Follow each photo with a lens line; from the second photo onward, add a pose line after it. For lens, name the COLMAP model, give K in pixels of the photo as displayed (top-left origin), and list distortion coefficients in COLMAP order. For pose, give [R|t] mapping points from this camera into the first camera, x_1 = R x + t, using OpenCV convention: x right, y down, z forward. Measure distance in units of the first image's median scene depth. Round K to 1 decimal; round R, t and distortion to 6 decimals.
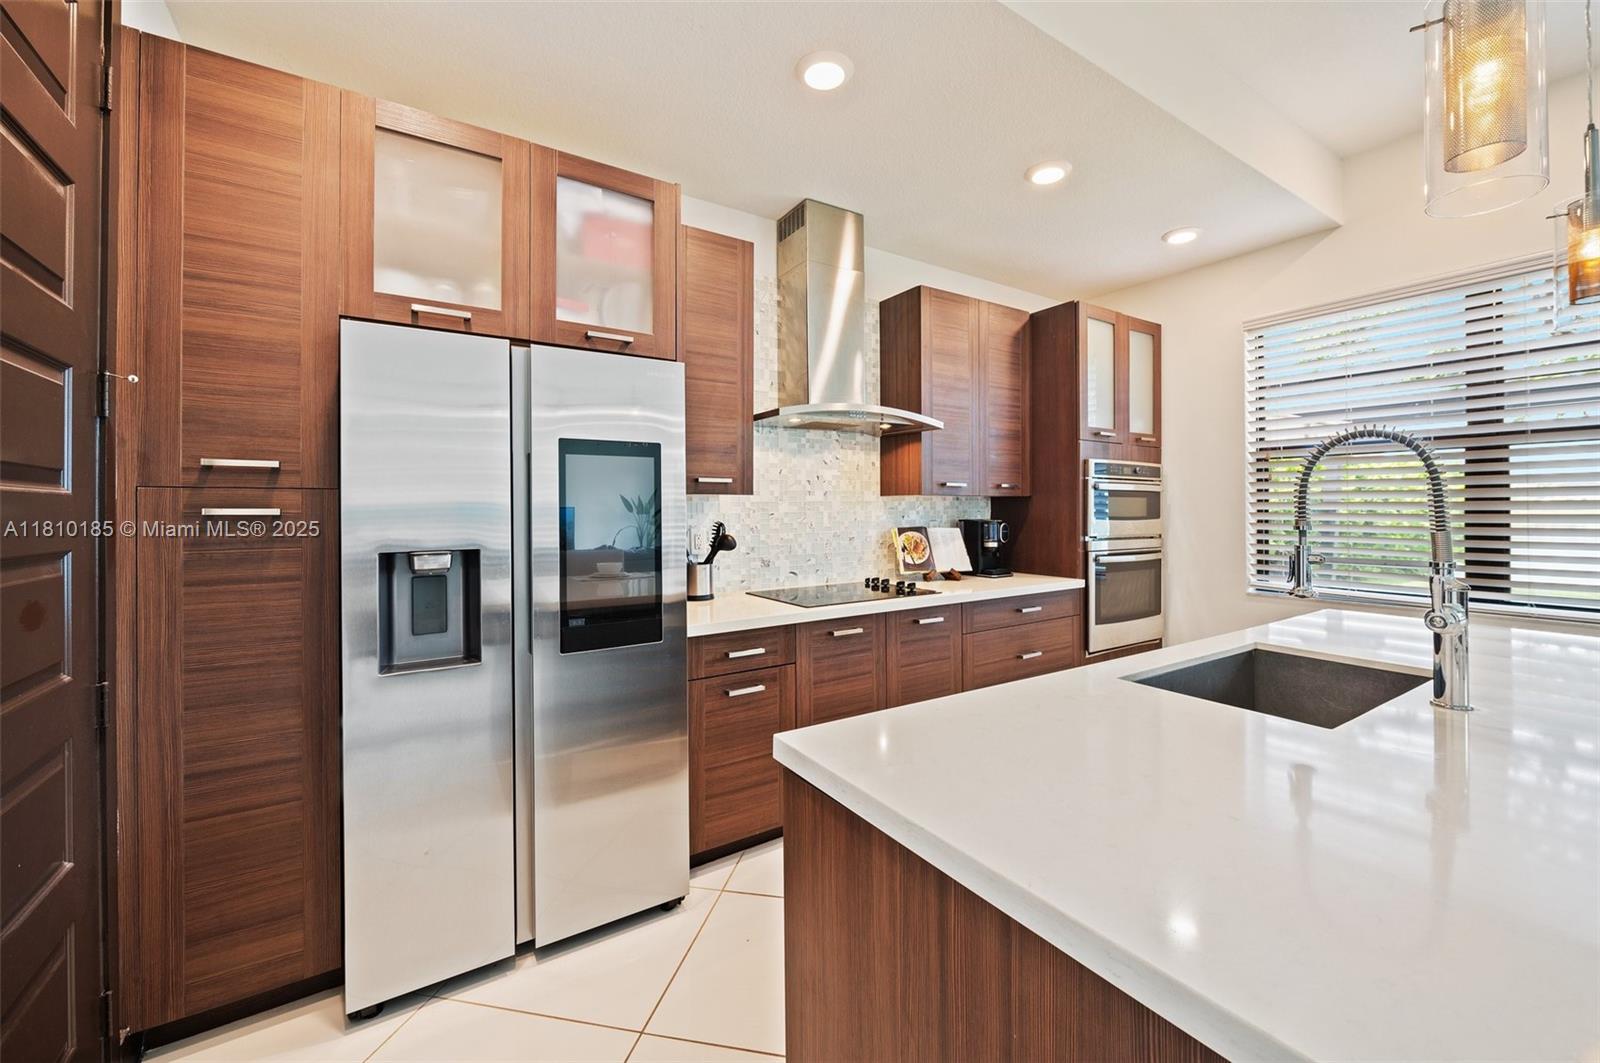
lens RADIAL K [[646.7, 0, 820.1], [0, 646.7, 503.3], [0, 0, 1]] dist [-0.000661, -0.000618]
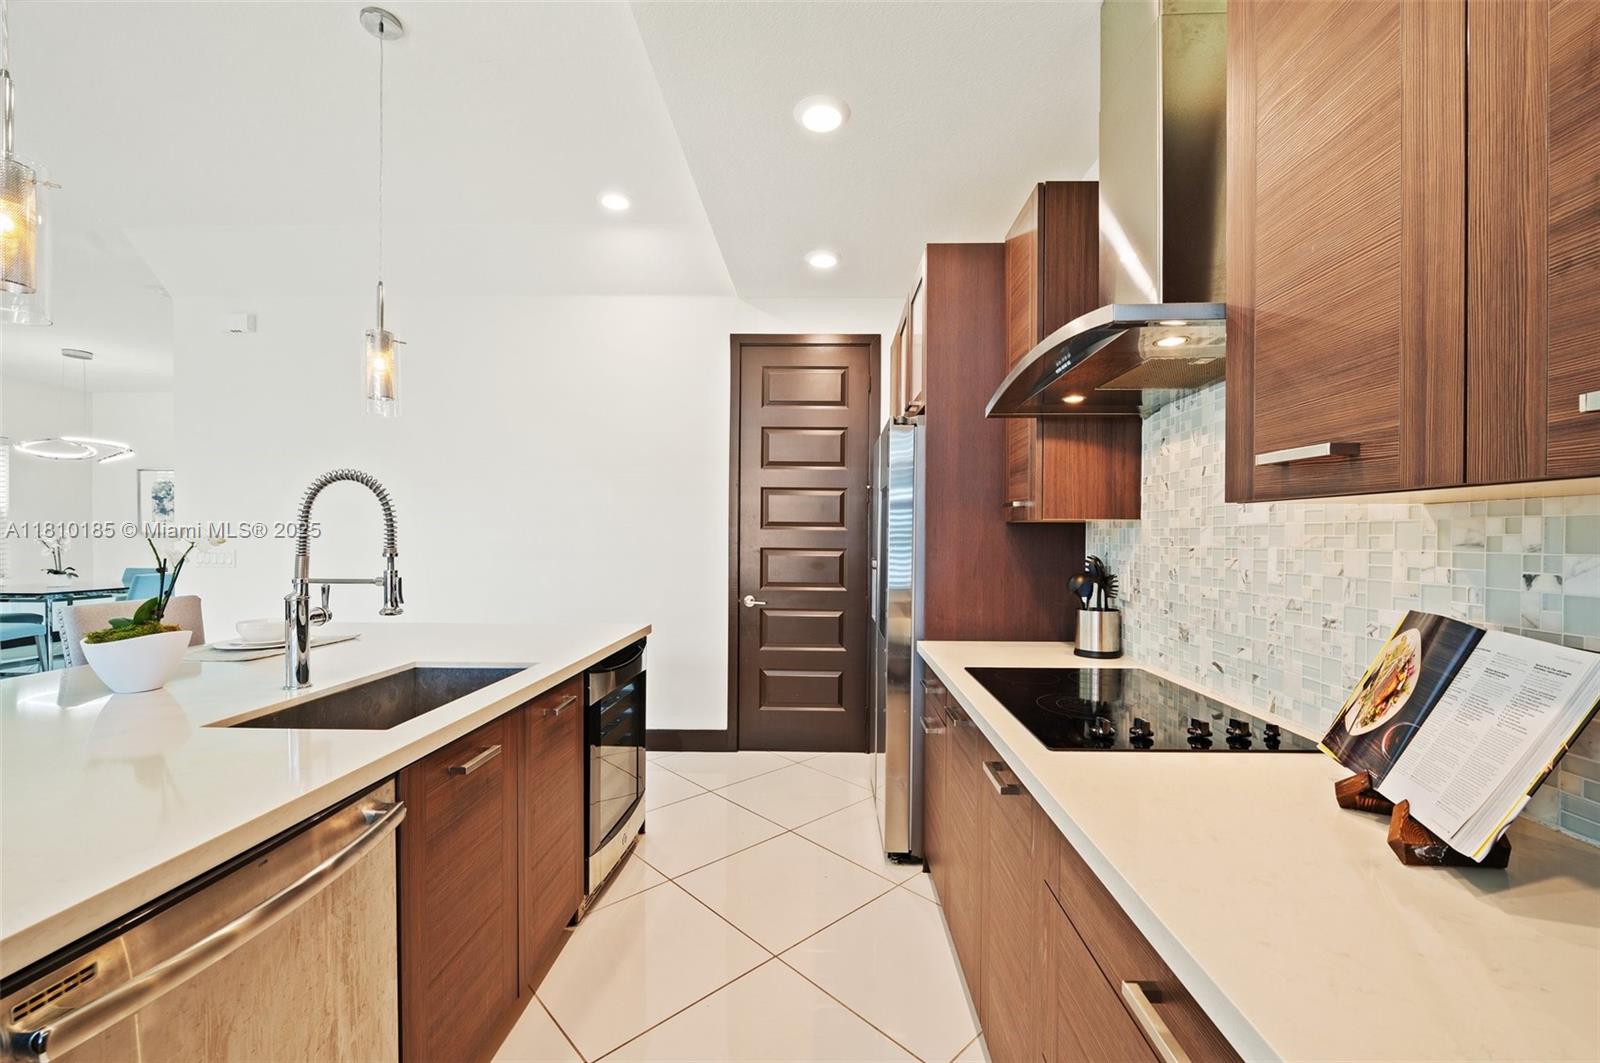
lens RADIAL K [[646.7, 0, 802.4], [0, 646.7, 539.1], [0, 0, 1]] dist [-0.000661, -0.000618]
pose [[-0.590648, 0.009748, -0.806871, 0.558019], [0.006444, 0.999952, 0.007364, 0.001590], [0.806904, -0.000850, -0.590682, 1.029488]]
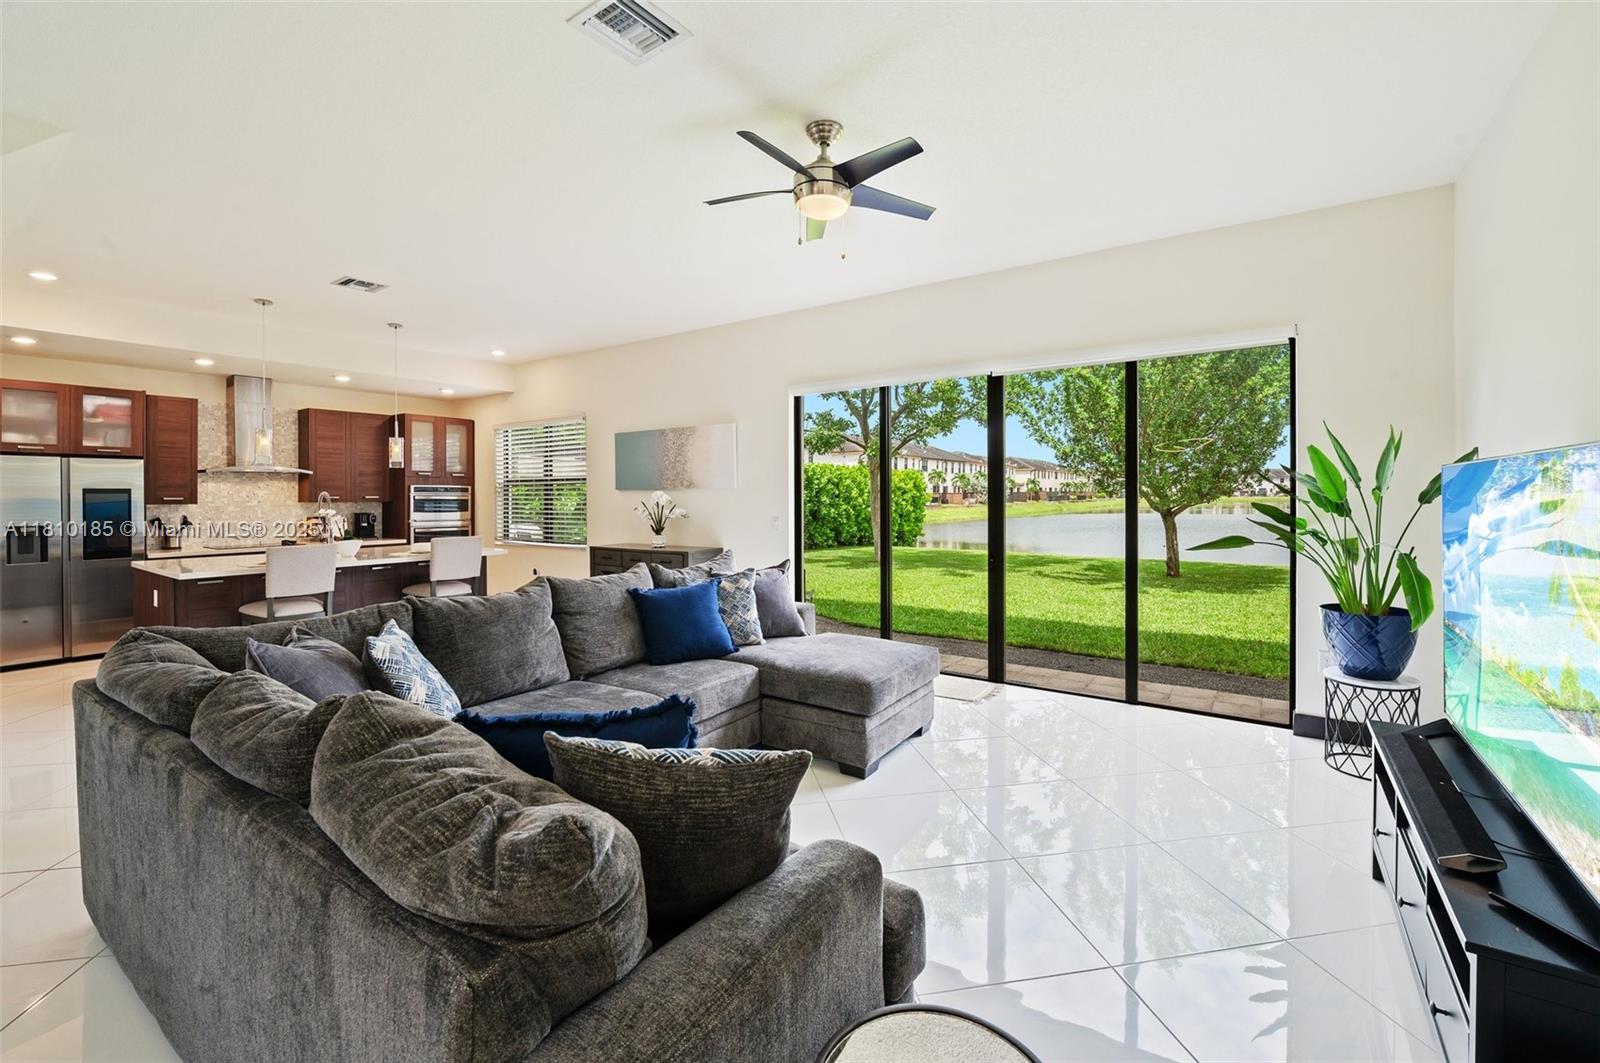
lens RADIAL K [[677.6, 0, 812.0], [0, 677.6, 495.1], [0, 0, 1]] dist [-0.000672, -0.000248]
pose [[0.931008, 0.001355, 0.364996, 0.927349], [-0.003851, 0.999974, 0.006110, -0.059535], [-0.364978, -0.007094, 0.930989, -1.830046]]
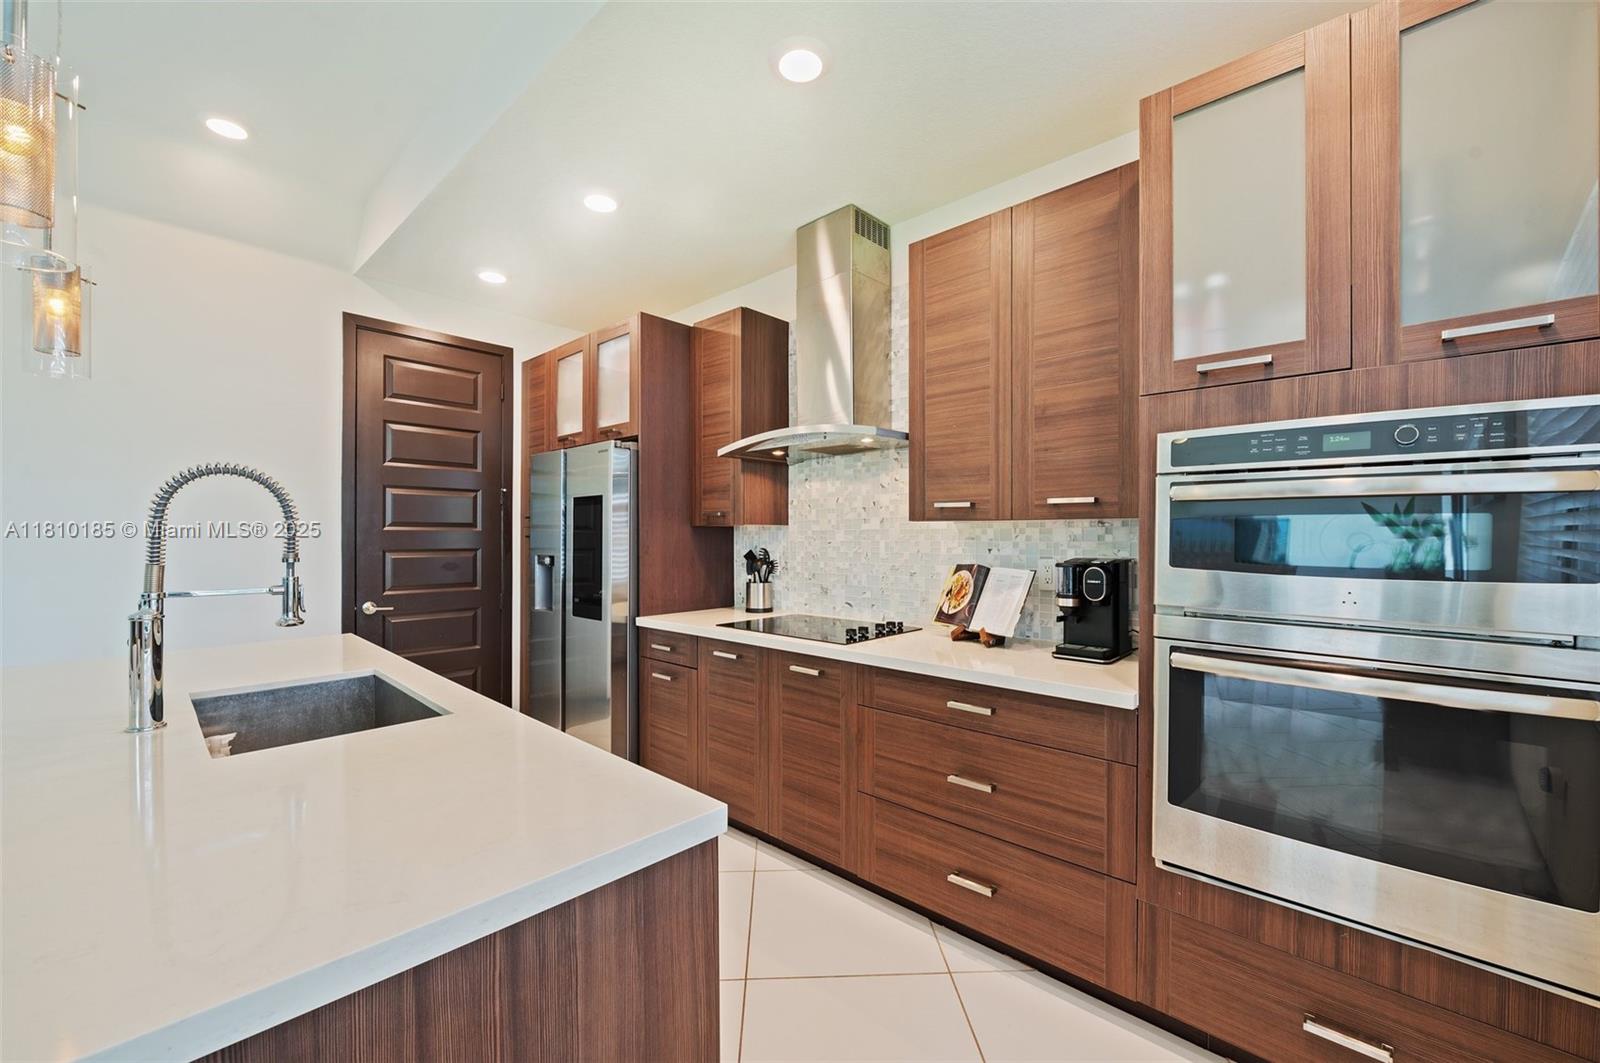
lens RADIAL K [[646.7, 0, 791.3], [0, 646.7, 530.0], [0, 0, 1]] dist [-0.000661, -0.000618]
pose [[0.208944, -0.000533, -0.977927, 0.878552], [0.006094, 0.999981, 0.000757, -0.004104], [0.977909, -0.006117, 0.208943, 0.710124]]
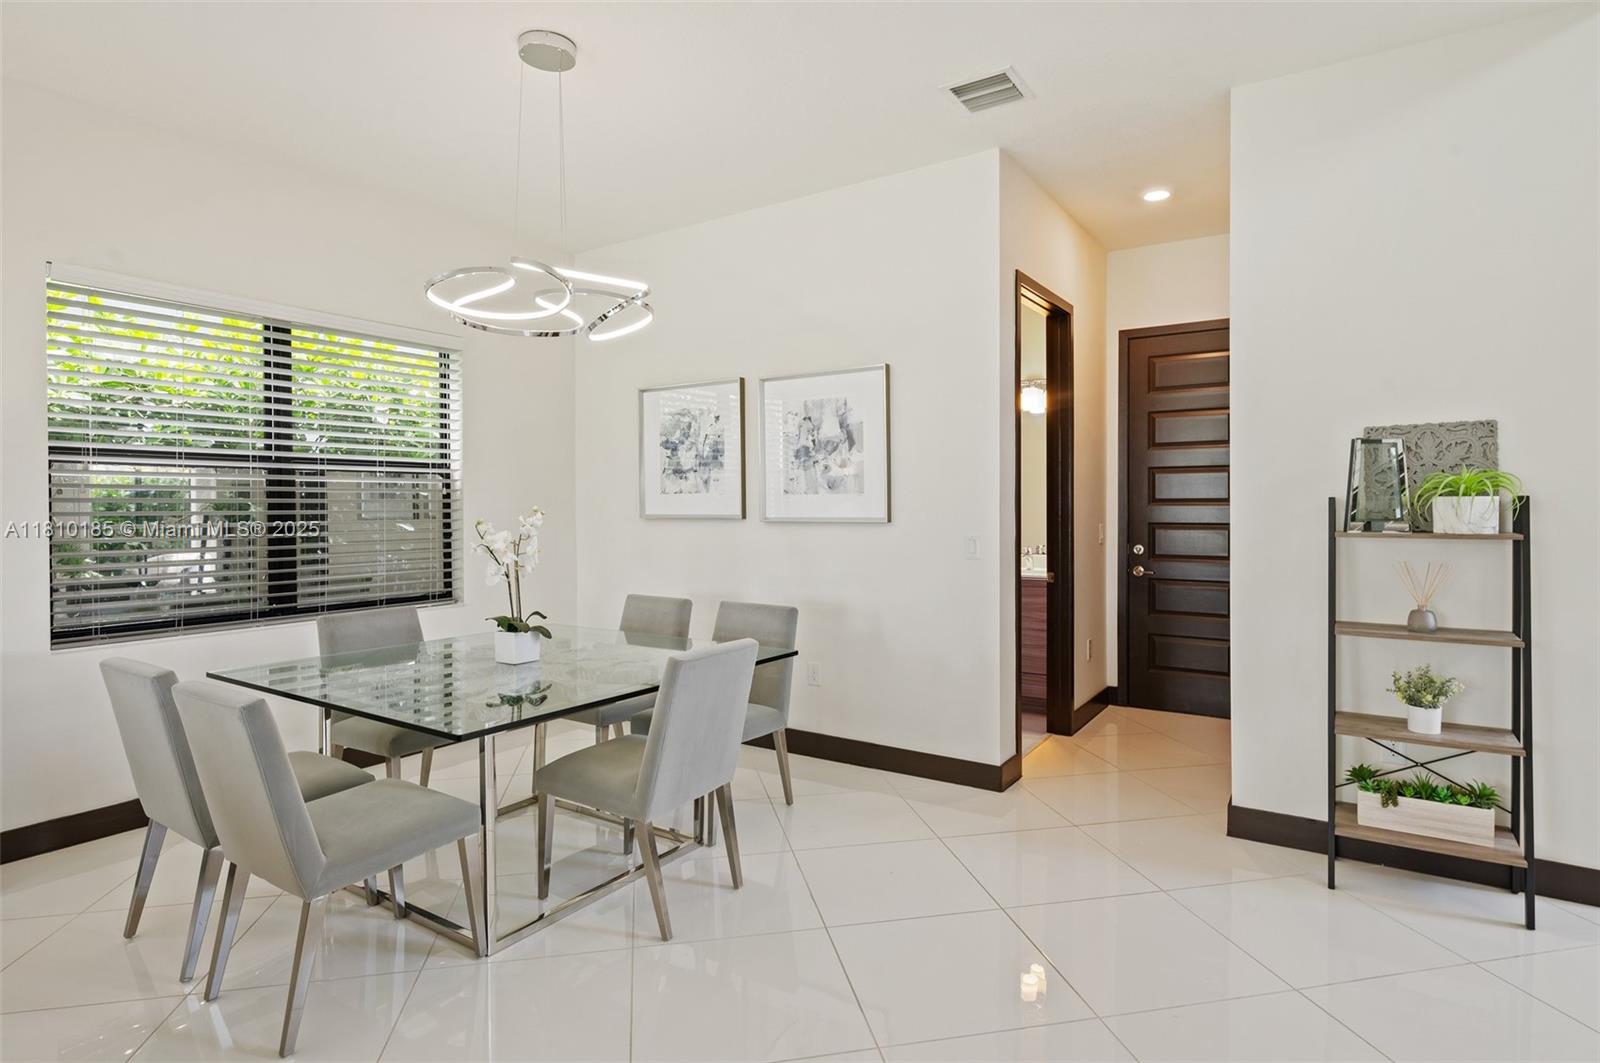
lens RADIAL K [[849.8, 0, 808.6], [0, 849.8, 520.1], [0, 0, 1]] dist [-0.000017, 0.000032]
pose [[-0.931679, 0.016634, -0.362902, 0.357256], [0.012162, 0.999819, 0.014603, -0.033089], [0.363080, 0.009191, -0.931713, -0.836888]]
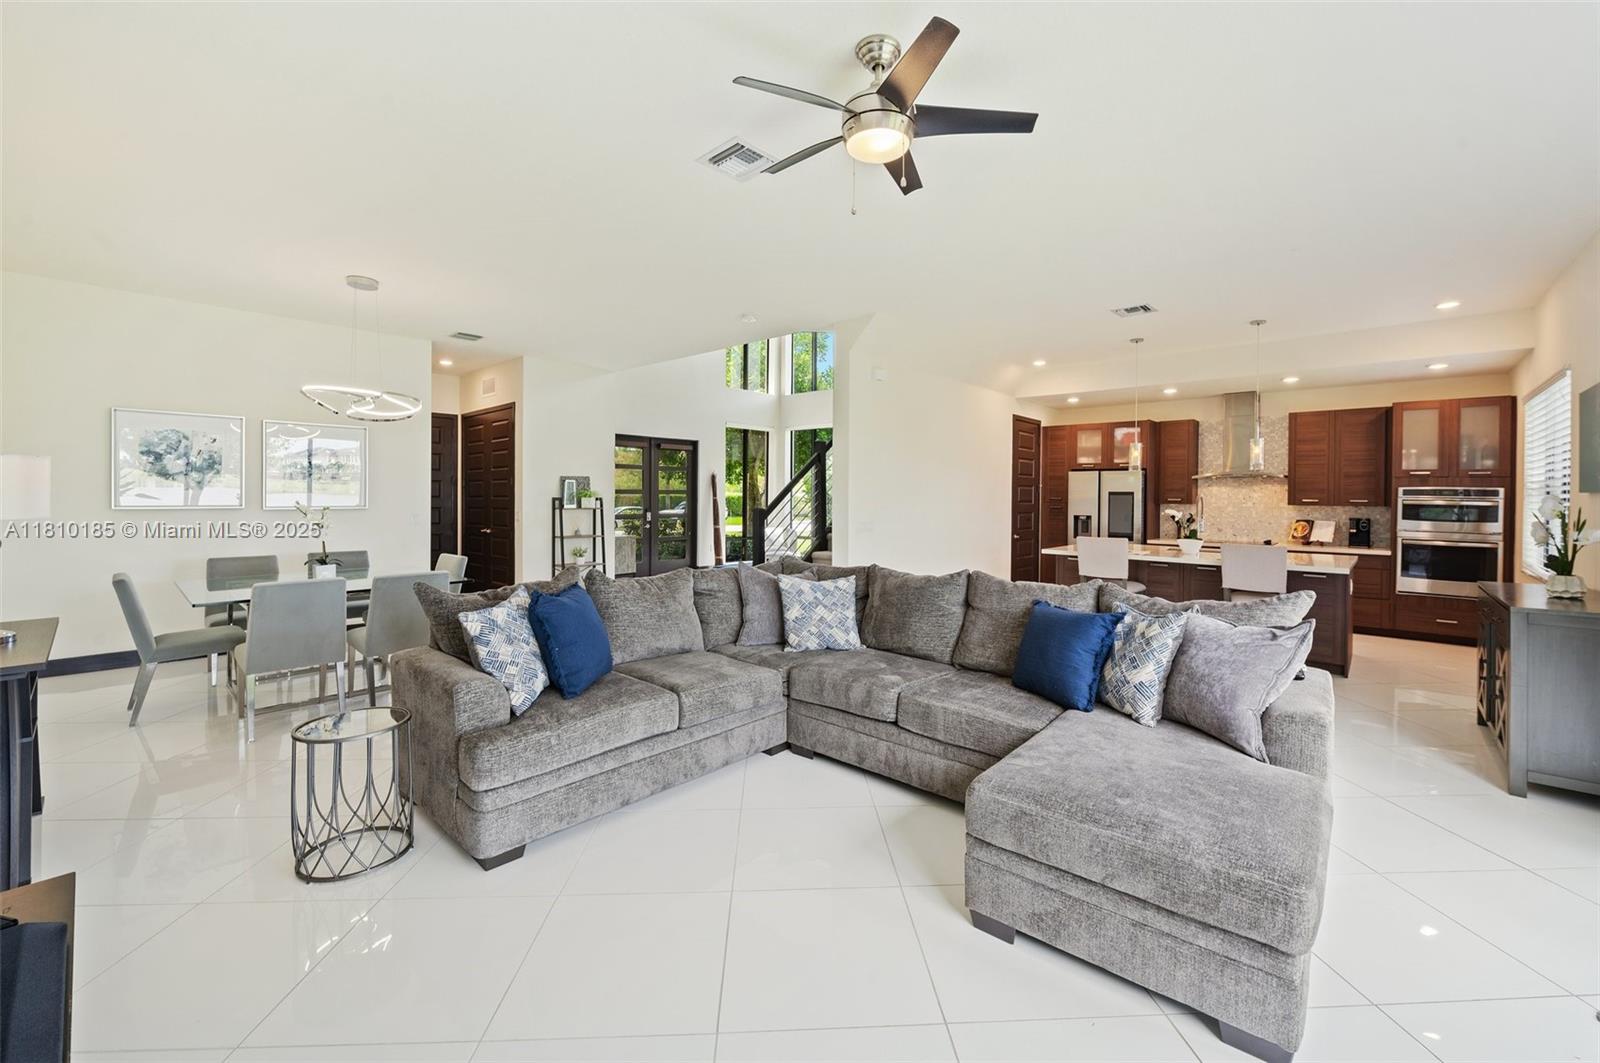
lens RADIAL K [[646.7, 0, 803.7], [0, 646.7, 499.1], [0, 0, 1]] dist [-0.000661, -0.000618]
pose [[0.235865, 0.012818, -0.971701, 1.984174], [-0.001019, 0.999916, 0.012942, -0.062136], [0.971785, -0.002062, 0.235858, -1.204999]]
